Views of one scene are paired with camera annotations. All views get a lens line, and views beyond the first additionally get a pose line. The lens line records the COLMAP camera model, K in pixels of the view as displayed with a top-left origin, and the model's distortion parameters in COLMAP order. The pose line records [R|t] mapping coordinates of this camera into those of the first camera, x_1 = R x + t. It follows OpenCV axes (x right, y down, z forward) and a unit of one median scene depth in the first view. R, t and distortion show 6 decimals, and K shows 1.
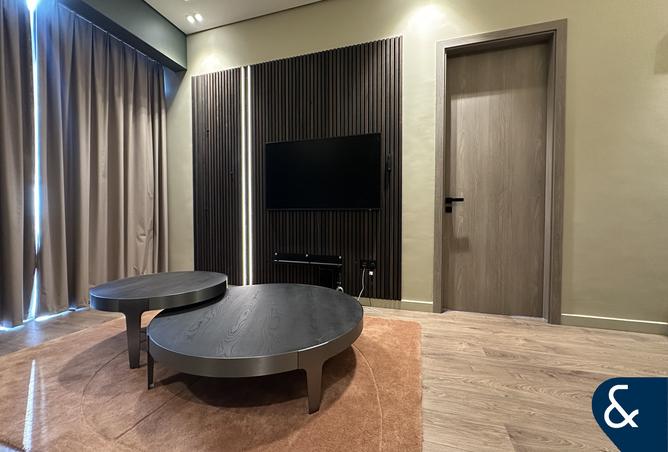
lens RADIAL K [[267.1, 0, 332.7], [0, 267.1, 225.6], [0, 0, 1]] dist [0.000341, -0.000238]
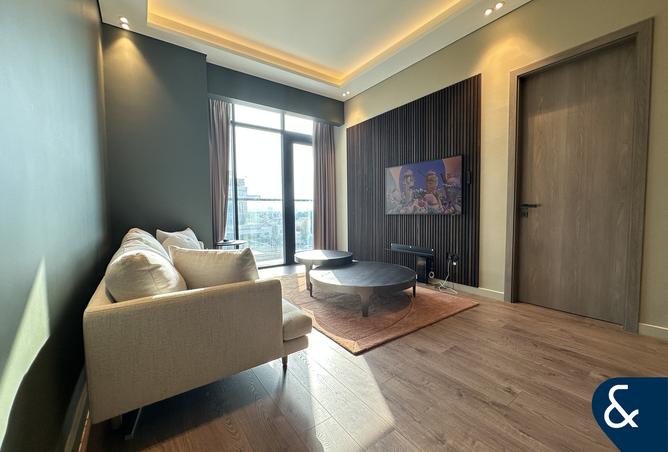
lens RADIAL K [[267.1, 0, 335.6], [0, 267.1, 225.4], [0, 0, 1]] dist [0.000341, -0.000238]
pose [[0.804134, 0.023798, -0.593972, 0.483887], [-0.006323, 0.999484, 0.031485, -0.047432], [0.594415, -0.021563, 0.803870, -0.408247]]
